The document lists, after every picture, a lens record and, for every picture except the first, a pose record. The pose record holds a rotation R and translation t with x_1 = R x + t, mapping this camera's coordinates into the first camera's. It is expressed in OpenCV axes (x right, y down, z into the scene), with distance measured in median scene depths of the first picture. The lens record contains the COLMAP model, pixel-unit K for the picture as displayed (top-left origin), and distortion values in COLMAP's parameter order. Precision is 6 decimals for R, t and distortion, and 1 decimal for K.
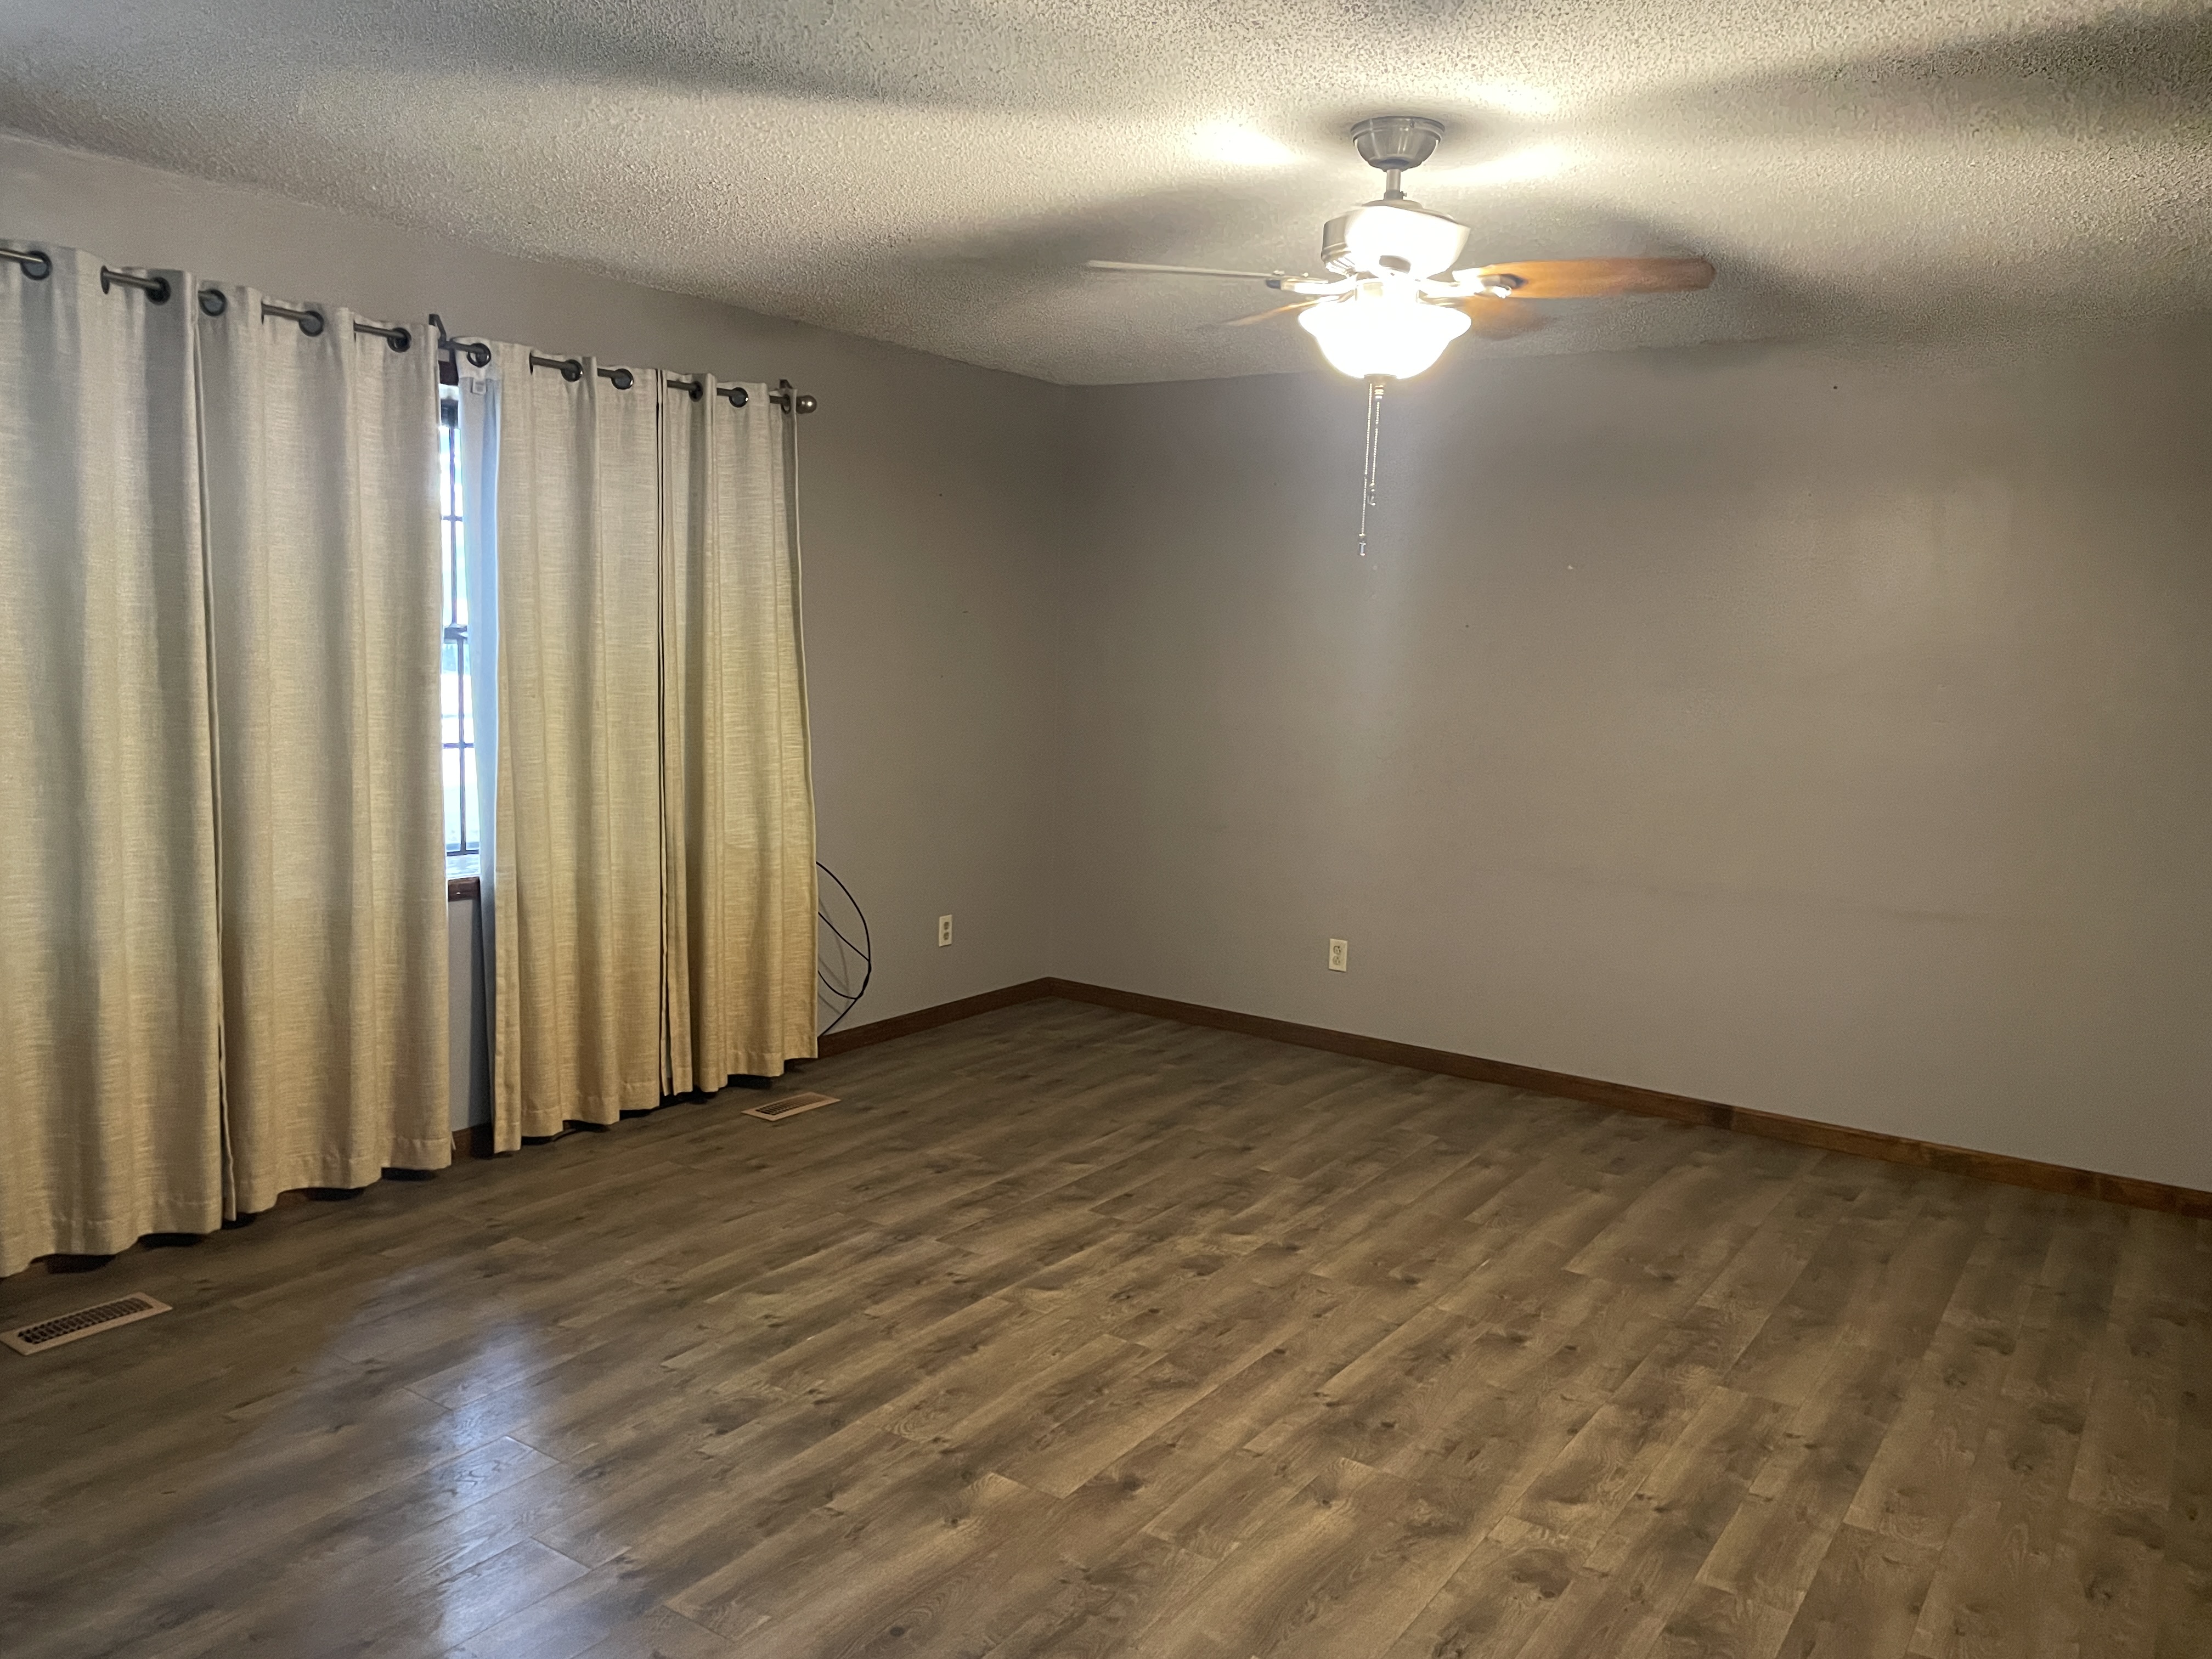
lens RADIAL K [[1662.5, 0, 1108.3], [0, 1662.5, 809.5], [0, 0, 1]] dist [0.083498, -0.104994]
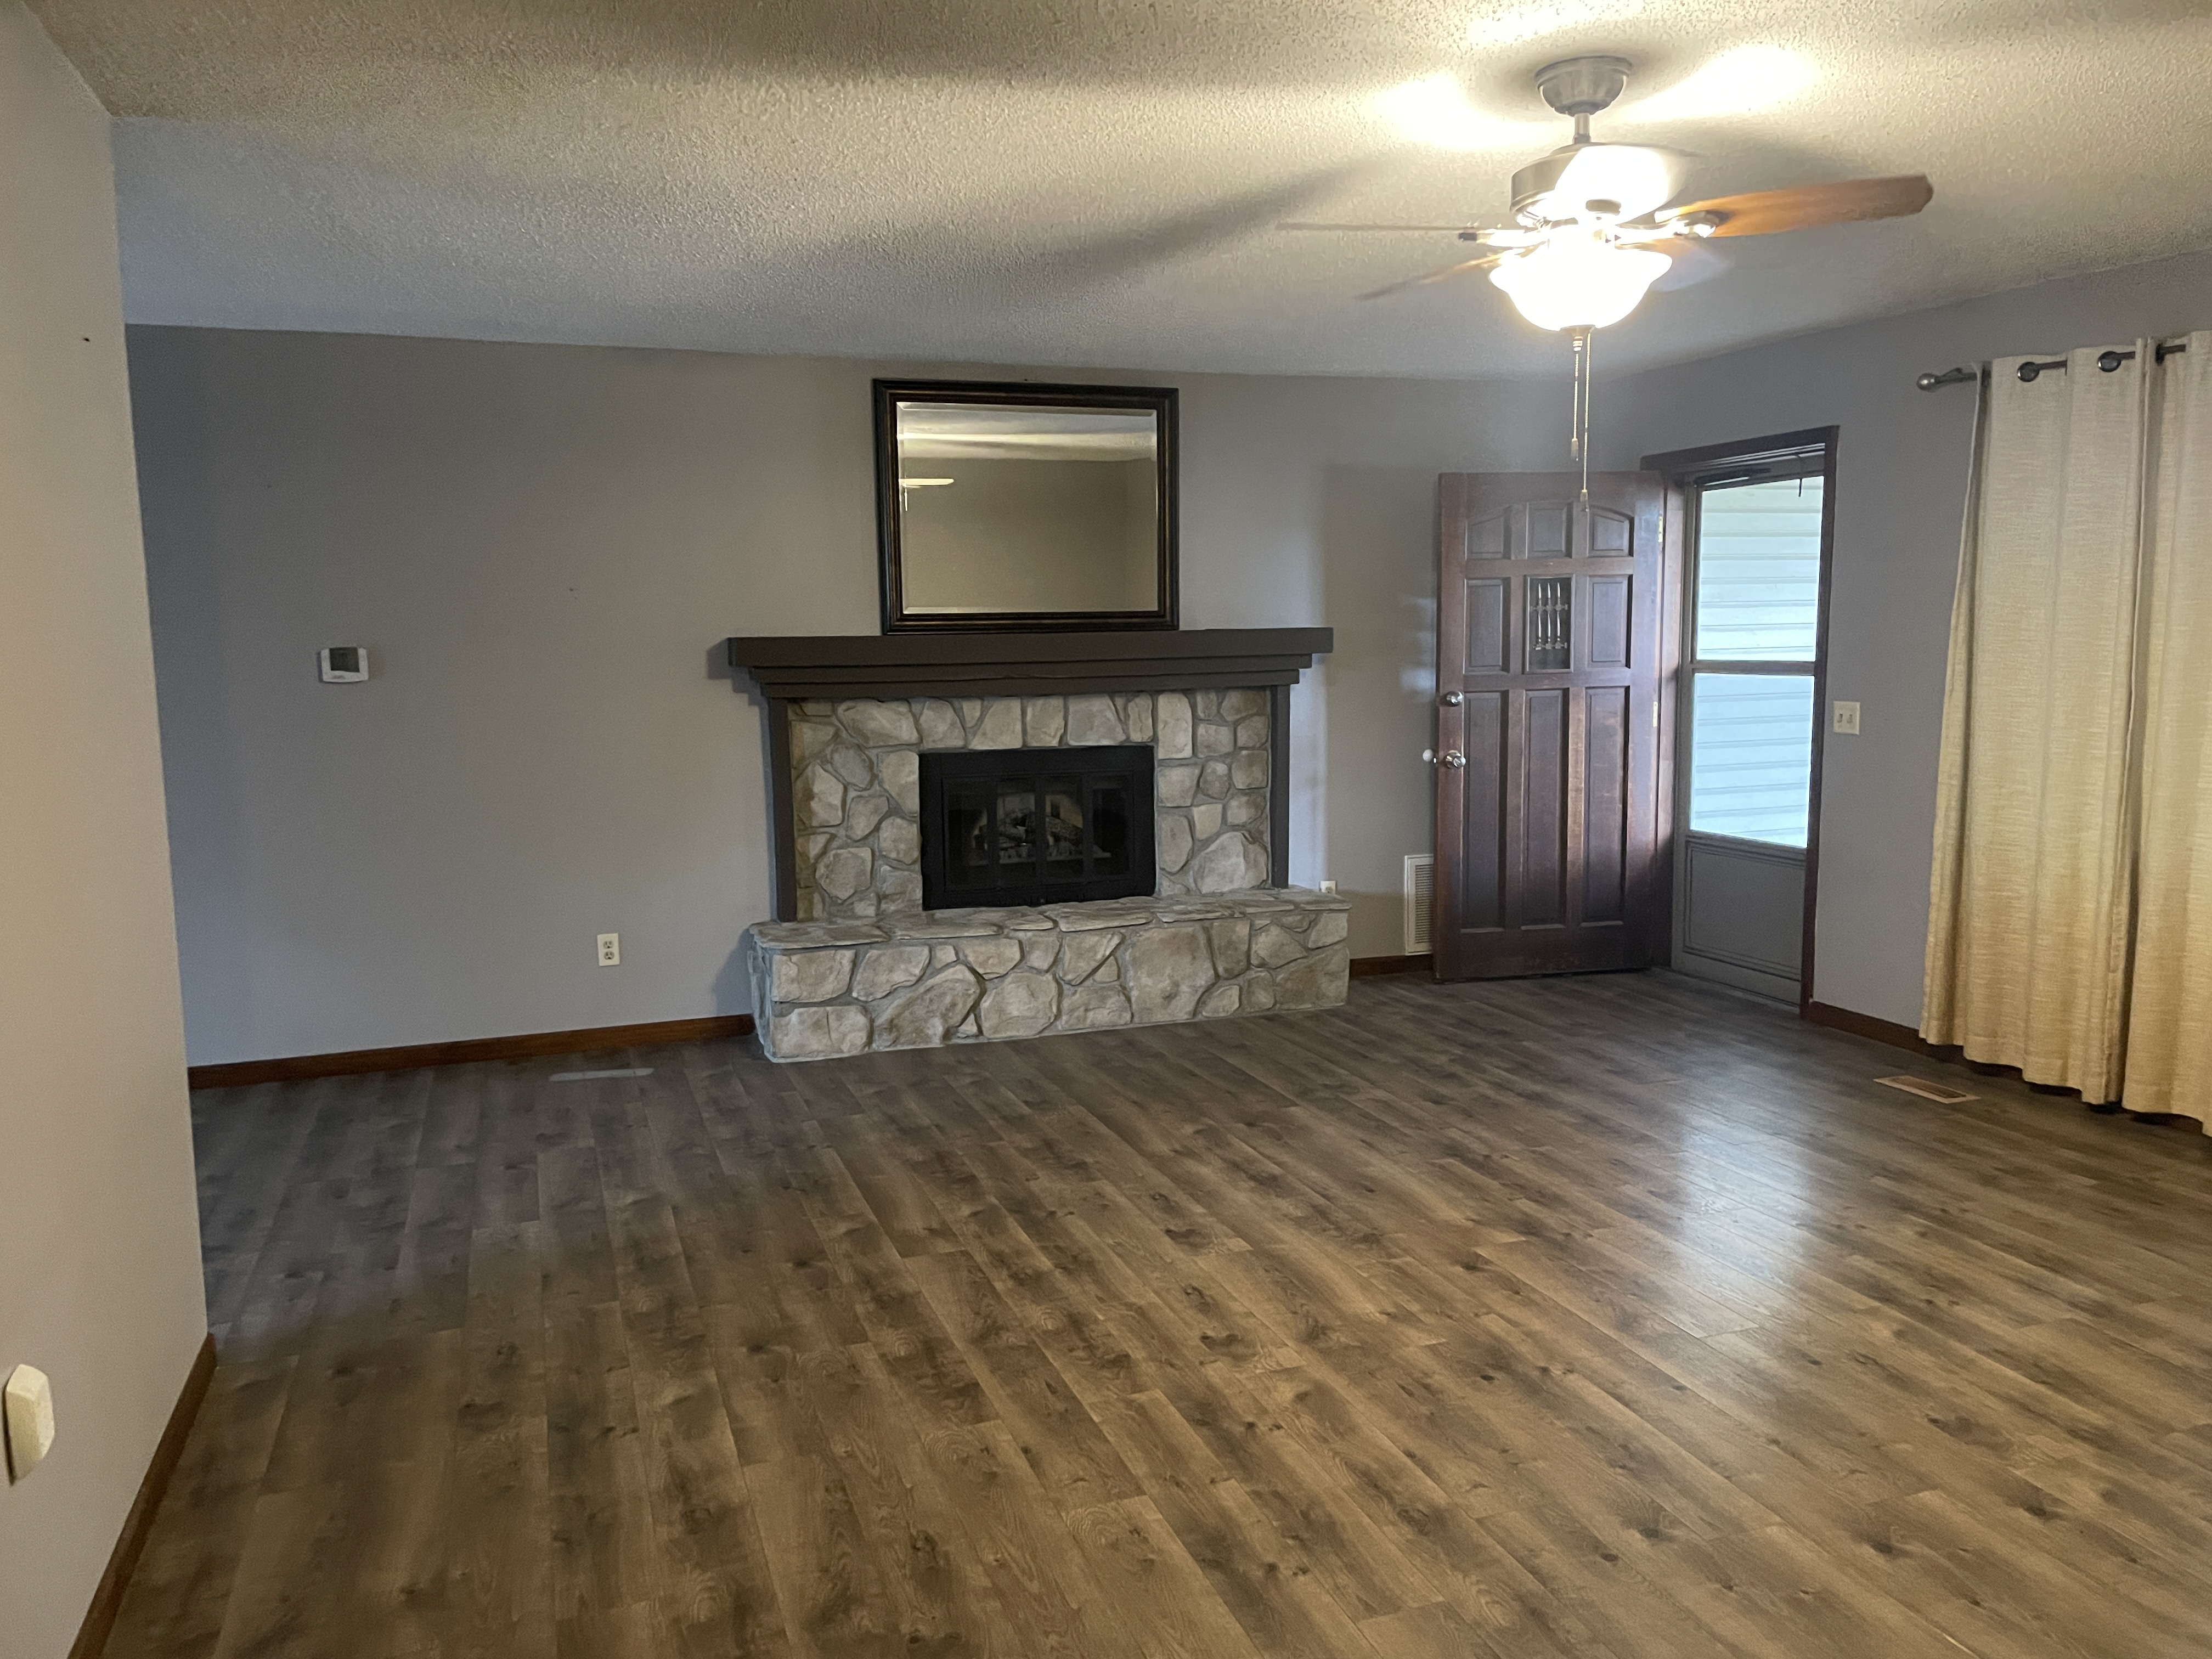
lens RADIAL K [[1662.5, 0, 1105.5], [0, 1662.5, 833.7], [0, 0, 1]] dist [0.083498, -0.104994]
pose [[-0.593681, 0.073144, -0.801370, 1.089930], [-0.094214, 0.982693, 0.159491, -0.096195], [0.799166, 0.170187, -0.576515, 1.342177]]
